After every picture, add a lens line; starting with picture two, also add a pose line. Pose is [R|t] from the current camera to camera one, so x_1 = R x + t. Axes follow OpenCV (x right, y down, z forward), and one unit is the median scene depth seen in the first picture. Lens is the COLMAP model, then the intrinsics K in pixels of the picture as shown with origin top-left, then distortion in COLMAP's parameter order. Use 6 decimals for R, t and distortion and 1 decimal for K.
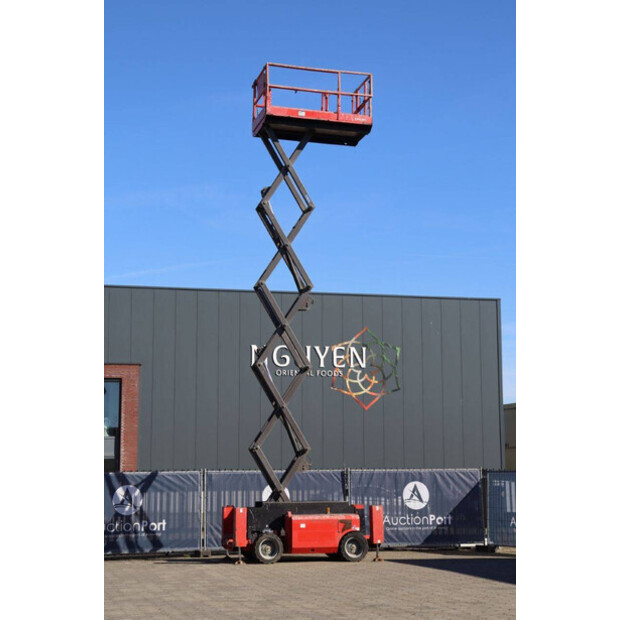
lens RADIAL K [[1199.0, 0, 313.7], [0, 1199.0, 306.3], [0, 0, 1]] dist [0.276590, 0.000000]
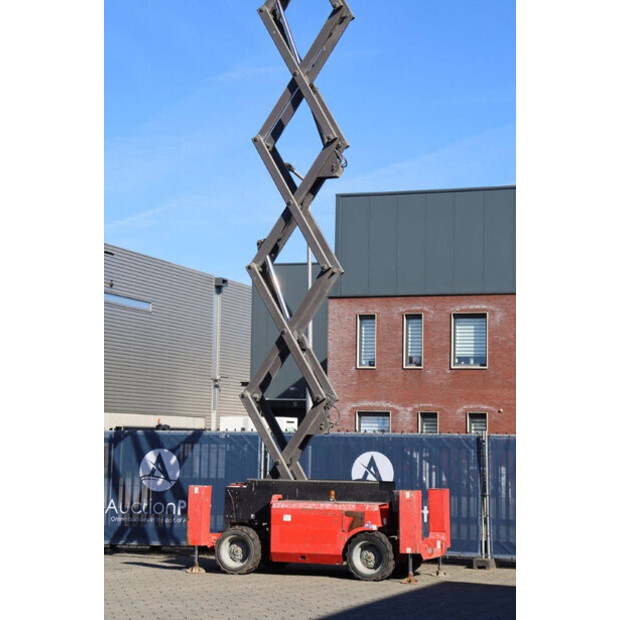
lens RADIAL K [[1464.4, 0, 308.8], [0, 1464.4, 313.5], [0, 0, 1]] dist [0.456068, 0.000000]
pose [[0.832506, -0.031039, -0.553145, 0.404703], [0.056958, 0.997934, 0.029727, 0.050611], [0.551080, -0.056254, 0.832554, 0.353804]]
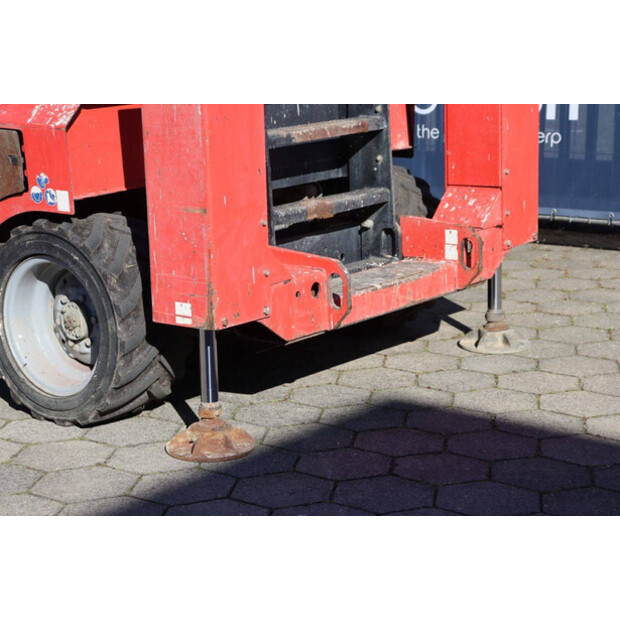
lens RADIAL K [[1535.9, 0, 284.3], [0, 1535.9, 280.8], [0, 0, 1]] dist [0.373001, 0.000000]
pose [[0.594755, 0.148538, -0.790065, 0.180037], [0.136433, 0.949875, 0.281290, 0.140897], [0.792245, -0.275090, 0.544677, 0.883386]]
